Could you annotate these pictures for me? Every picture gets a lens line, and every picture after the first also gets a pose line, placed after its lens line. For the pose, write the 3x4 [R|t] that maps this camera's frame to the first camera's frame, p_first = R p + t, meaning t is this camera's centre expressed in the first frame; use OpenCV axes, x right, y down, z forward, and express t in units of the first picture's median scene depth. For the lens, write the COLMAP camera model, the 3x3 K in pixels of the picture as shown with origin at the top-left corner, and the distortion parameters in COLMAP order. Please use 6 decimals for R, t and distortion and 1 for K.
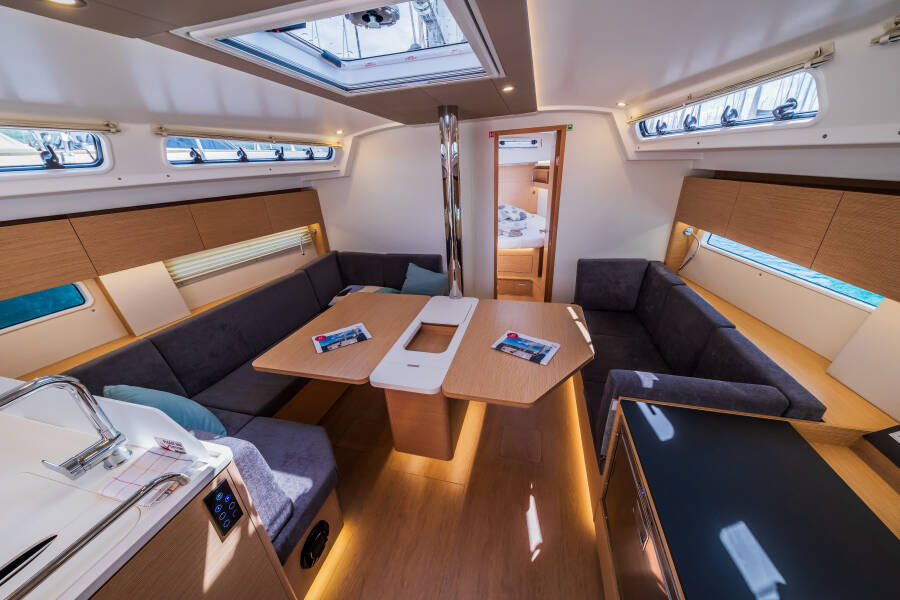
lens RADIAL K [[311.7, 0, 453.6], [0, 311.7, 300.7], [0, 0, 1]] dist [0.019365, -0.004508]
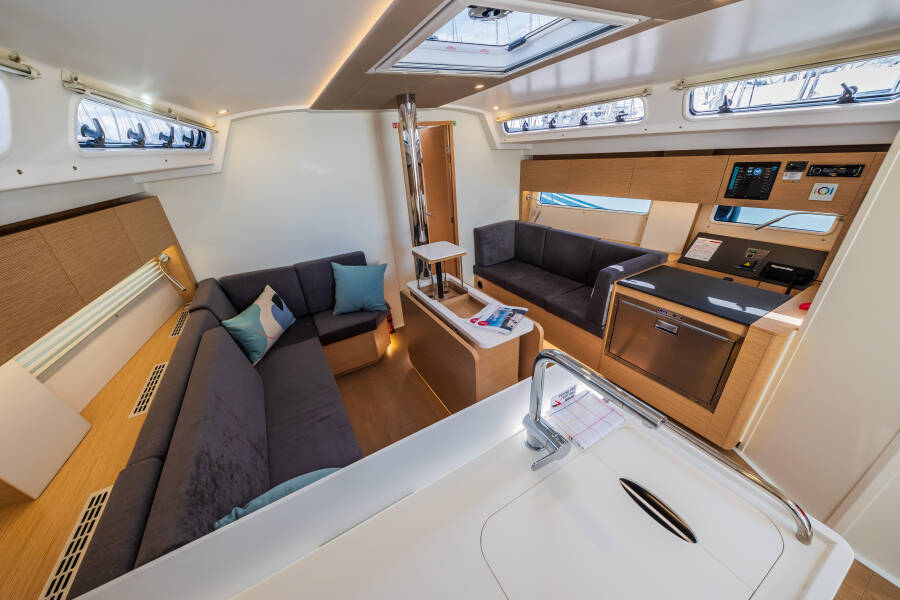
lens RADIAL K [[308.3, 0, 453.9], [0, 308.3, 300.4], [0, 0, 1]] dist [0.017414, -0.004432]
pose [[0.712781, -0.305376, 0.631418, -0.771515], [0.308415, 0.945000, 0.108878, -0.030902], [-0.629939, 0.117133, 0.767761, 0.181579]]
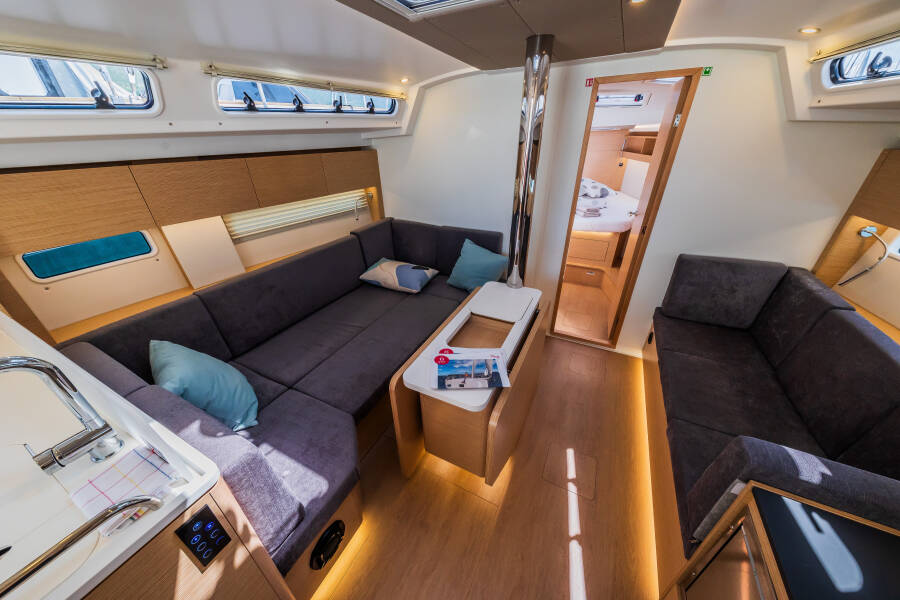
lens RADIAL K [[308.1, 0, 446.0], [0, 308.1, 302.0], [0, 0, 1]] dist [0.018955, -0.004308]
pose [[0.975430, 0.129773, -0.178030, -0.023852], [-0.112241, 0.988087, 0.105287, -0.044361], [0.189572, -0.082718, 0.978376, 0.169179]]
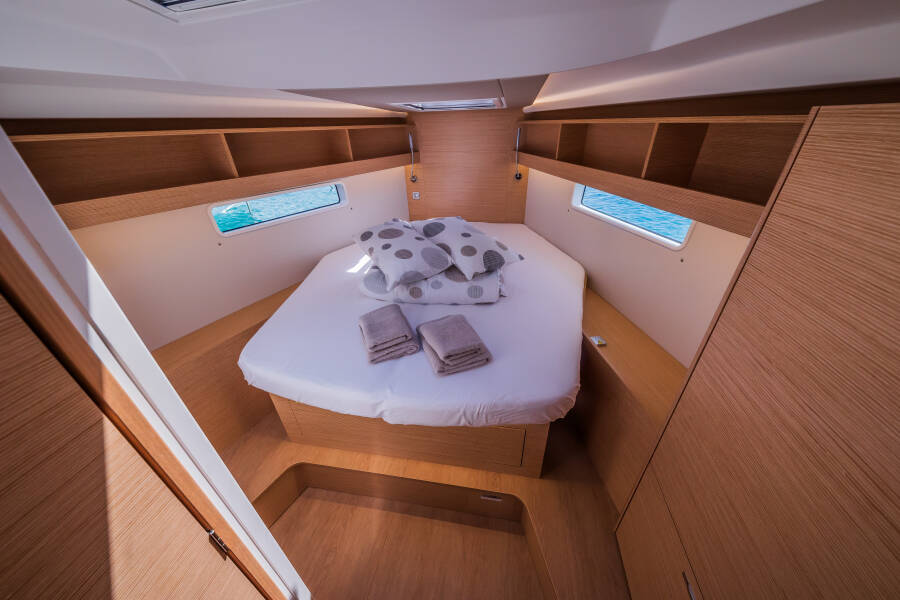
lens RADIAL K [[308.3, 0, 453.9], [0, 308.3, 300.4], [0, 0, 1]] dist [0.017414, -0.004432]
pose [[0.996496, -0.027086, 0.079129, 0.370208], [0.018431, 0.993966, 0.108128, -0.653297], [-0.081581, -0.106291, 0.990983, 1.634951]]
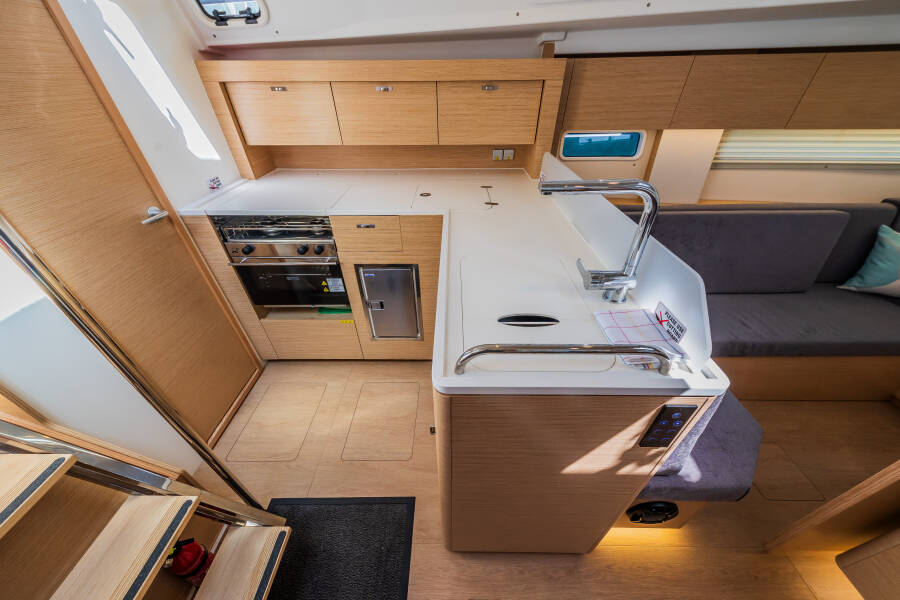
lens RADIAL K [[308.1, 0, 446.0], [0, 308.1, 302.0], [0, 0, 1]] dist [0.018955, -0.004308]
pose [[0.247319, 0.607720, -0.754659, -0.212111], [-0.389011, 0.775605, 0.497099, 0.111500], [0.887414, 0.170628, 0.428231, 0.062936]]
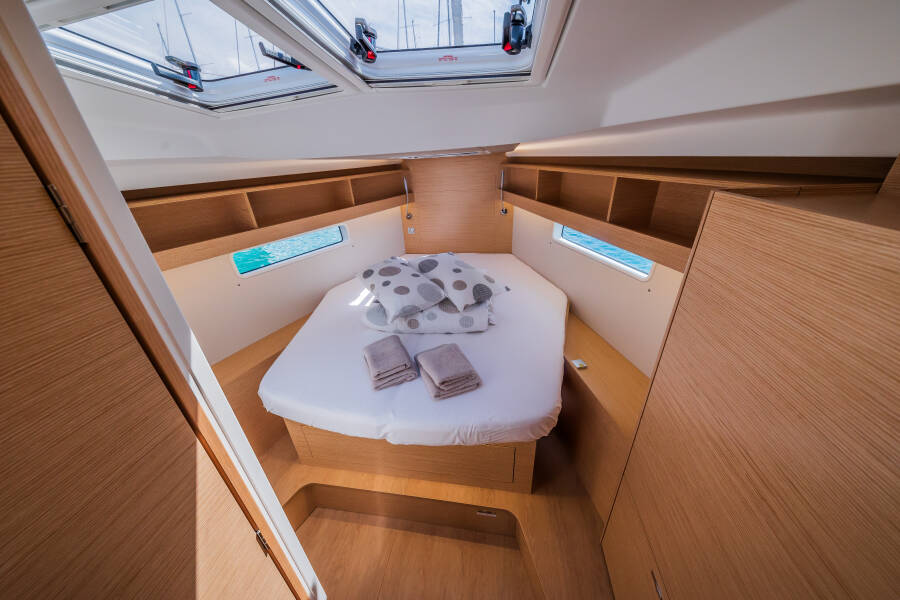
lens RADIAL K [[308.1, 0, 446.0], [0, 308.1, 302.0], [0, 0, 1]] dist [0.018955, -0.004308]
pose [[0.996455, -0.048892, 0.068465, 0.372304], [0.045452, 0.997667, 0.050940, -0.693266], [-0.070796, -0.047648, 0.996352, 1.545286]]
